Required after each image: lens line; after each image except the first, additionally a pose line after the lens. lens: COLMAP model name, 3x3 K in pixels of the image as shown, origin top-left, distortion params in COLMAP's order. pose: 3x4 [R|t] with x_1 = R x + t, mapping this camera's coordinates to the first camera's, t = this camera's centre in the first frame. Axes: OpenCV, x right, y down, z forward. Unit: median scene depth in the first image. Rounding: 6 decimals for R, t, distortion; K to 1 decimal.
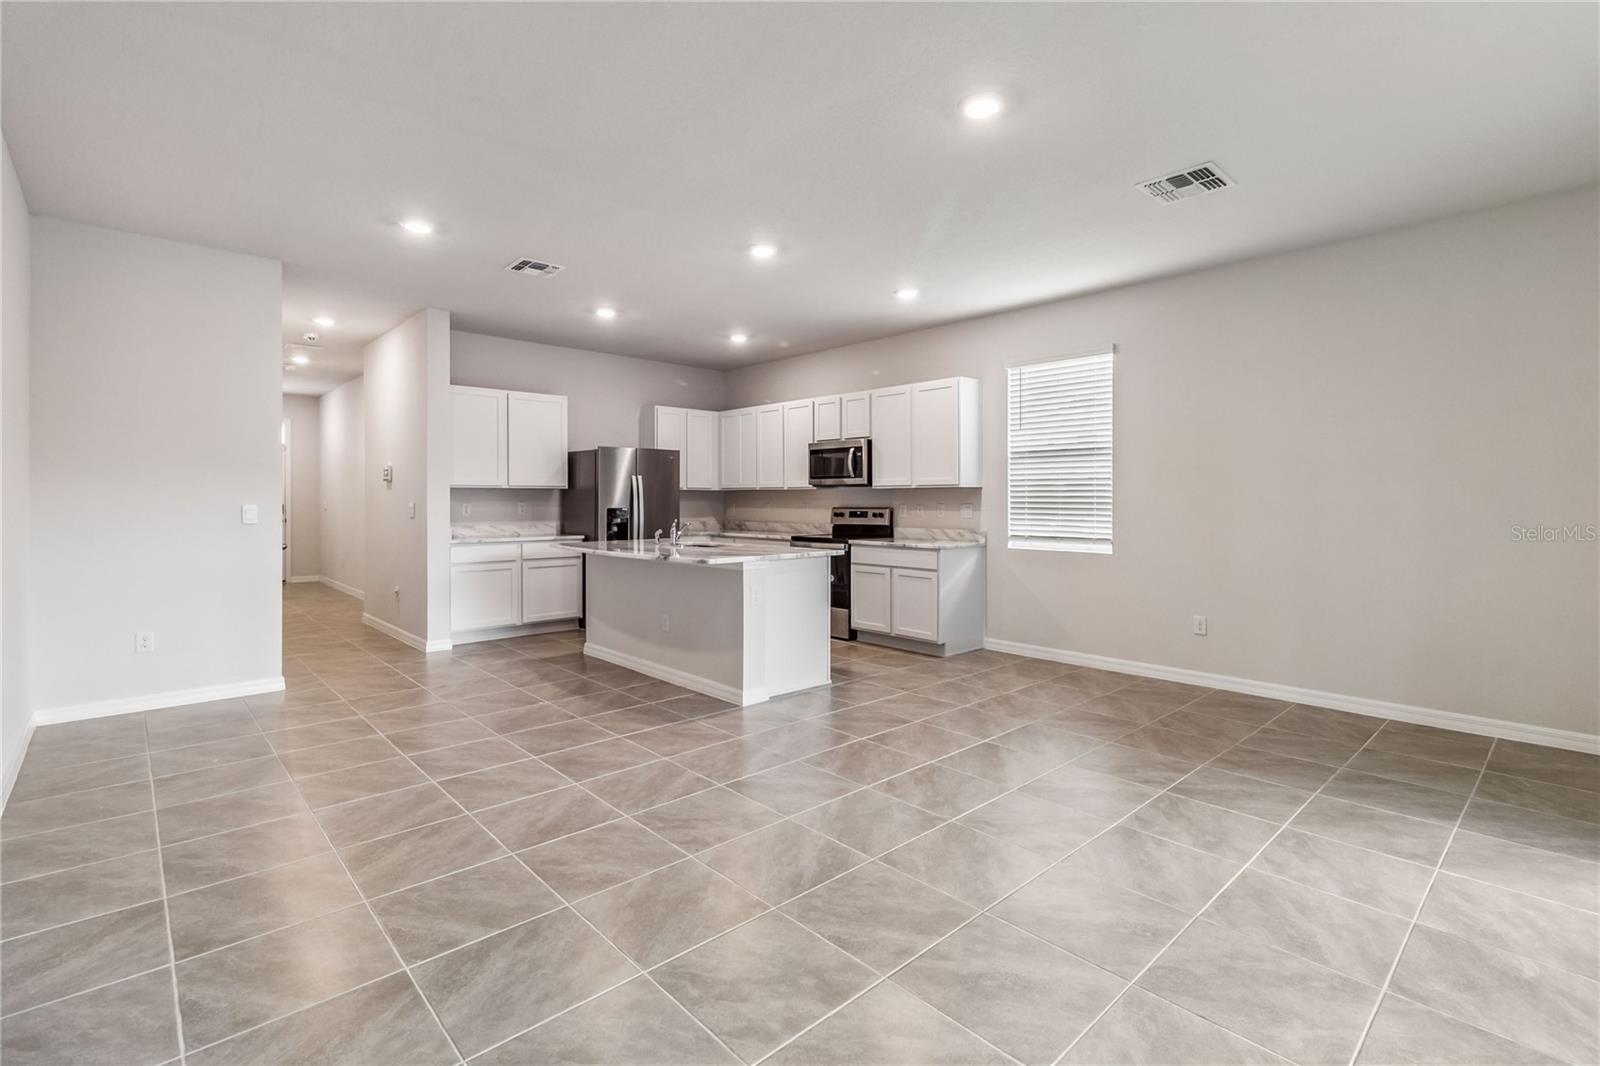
lens RADIAL K [[734.5, 0, 818.0], [0, 734.5, 506.8], [0, 0, 1]] dist [0.005636, 0.000115]
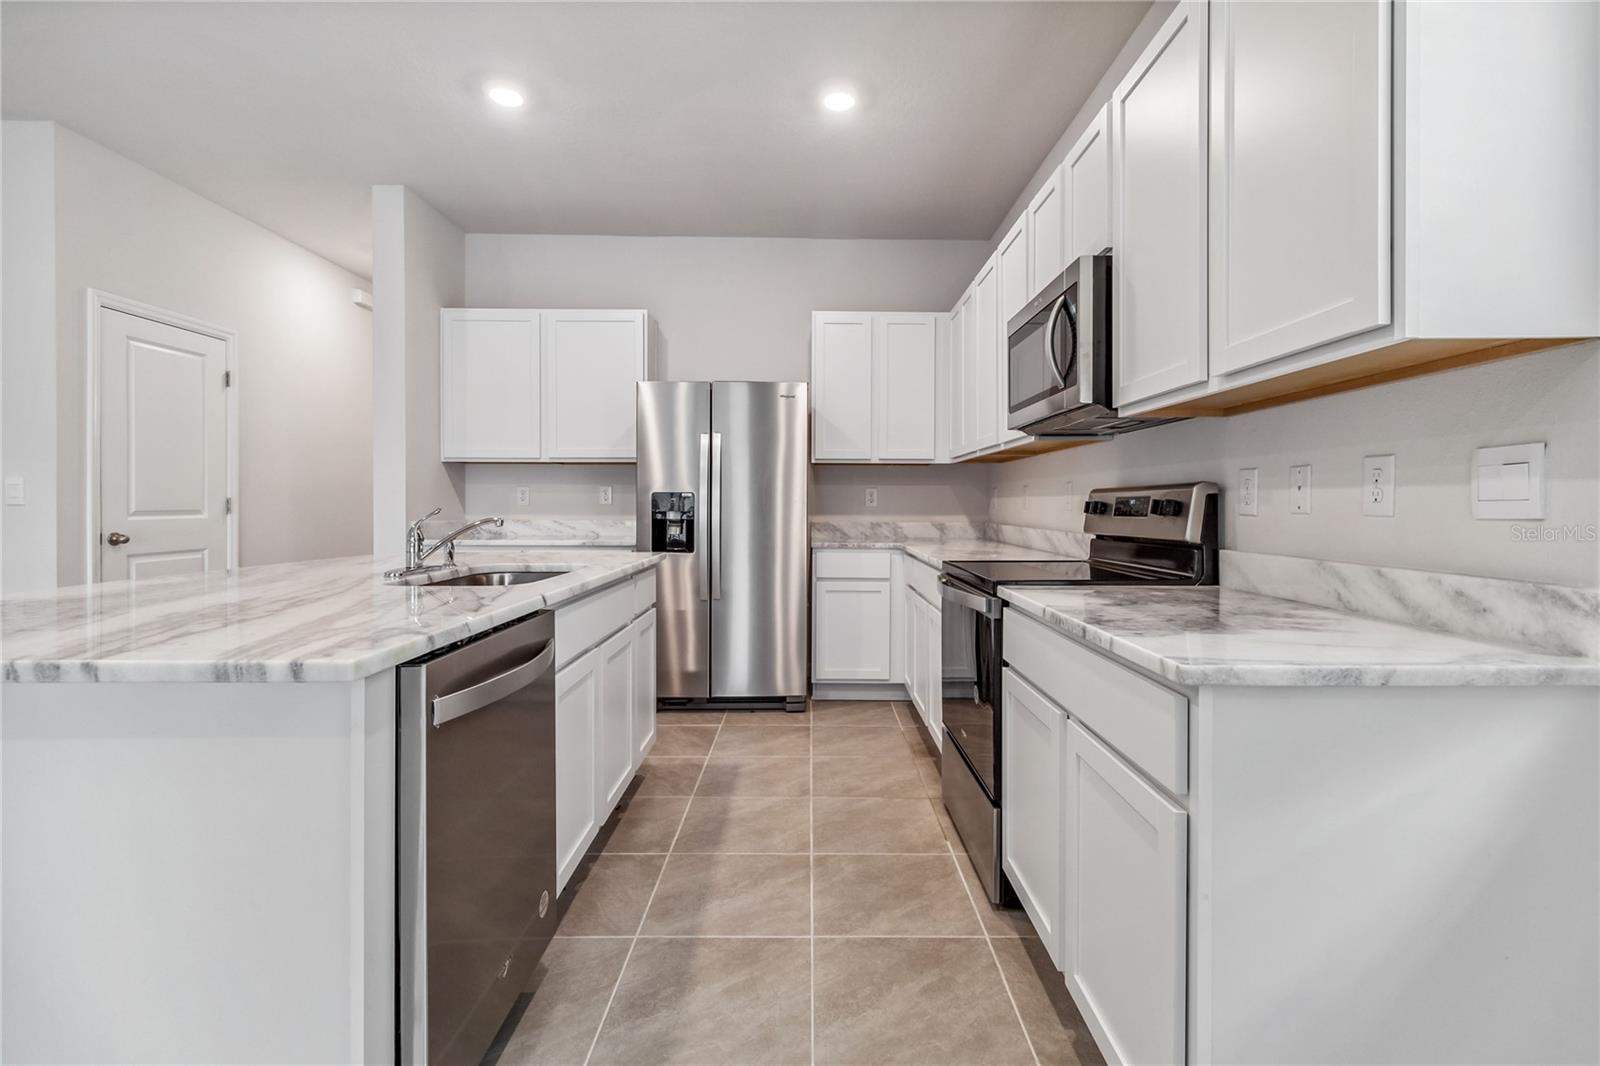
lens RADIAL K [[734.5, 0, 818.0], [0, 734.5, 506.8], [0, 0, 1]] dist [0.005636, 0.000115]
pose [[0.735320, 0.004299, -0.677706, 0.187557], [-0.008851, 0.999956, -0.003260, 0.013676], [0.677662, 0.008396, 0.735325, 0.693125]]
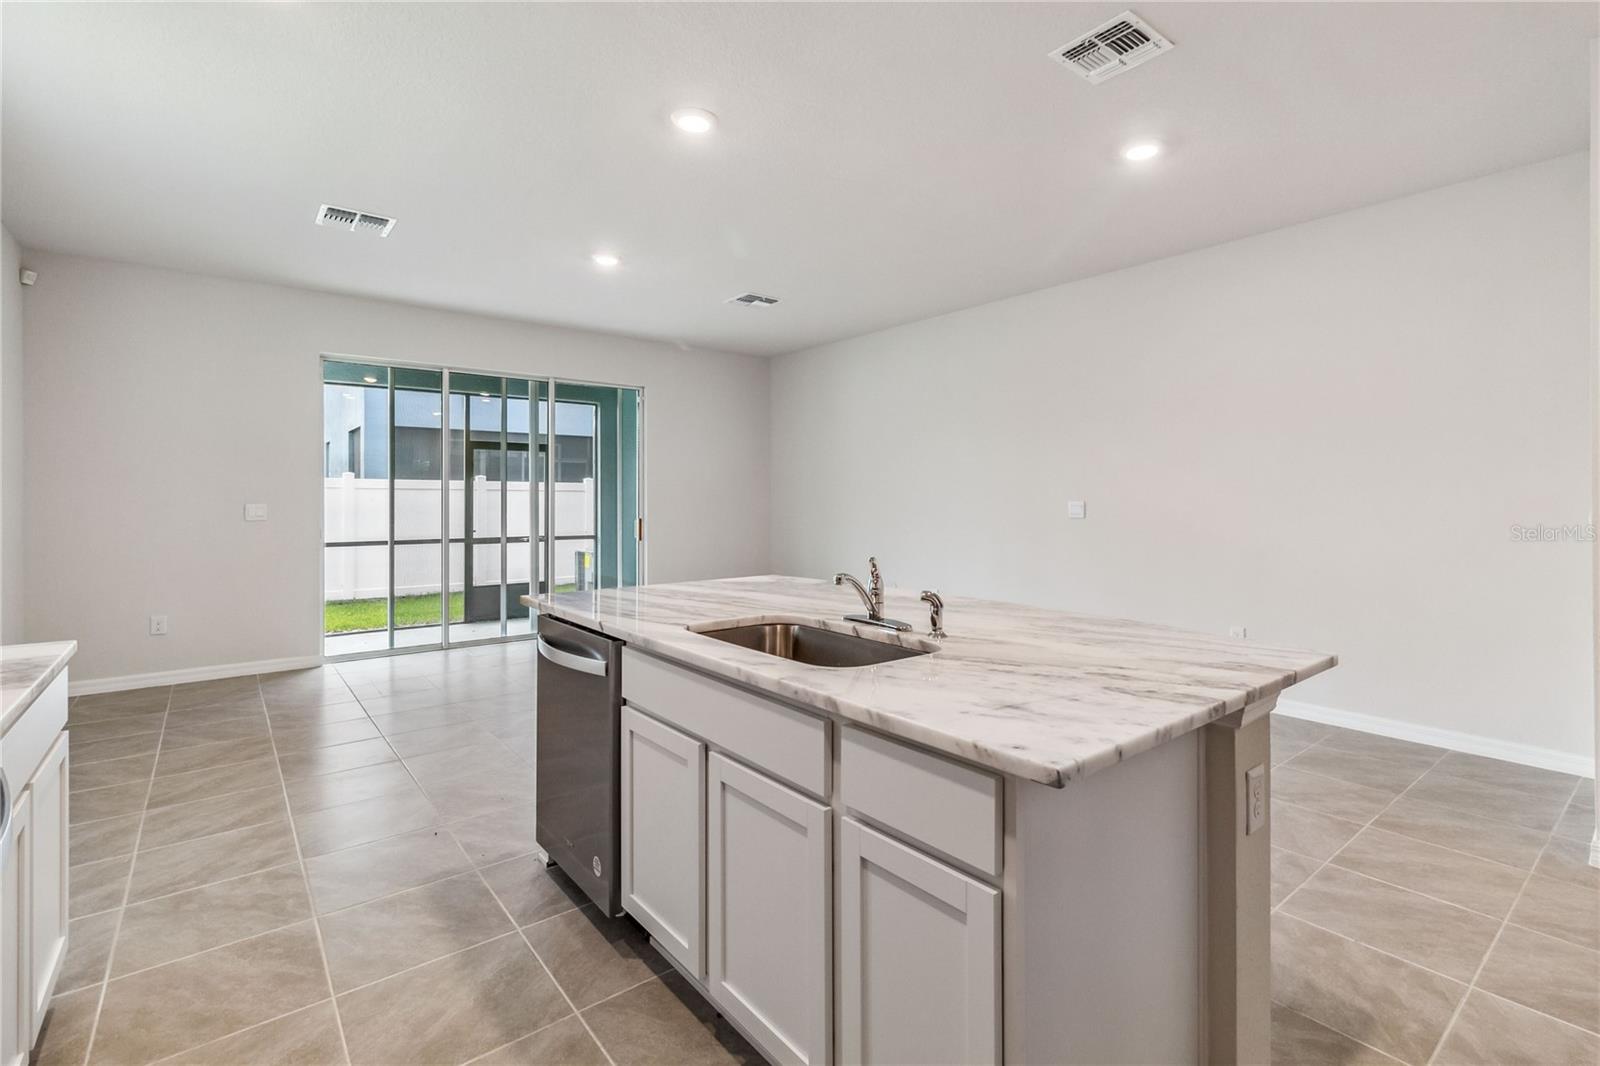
lens RADIAL K [[734.5, 0, 818.0], [0, 734.5, 506.8], [0, 0, 1]] dist [0.005636, 0.000115]
pose [[-0.997098, -0.000846, 0.076126, -0.158555], [0.000739, 0.999784, 0.020791, -0.011357], [-0.076128, 0.020787, -0.996881, 1.107444]]
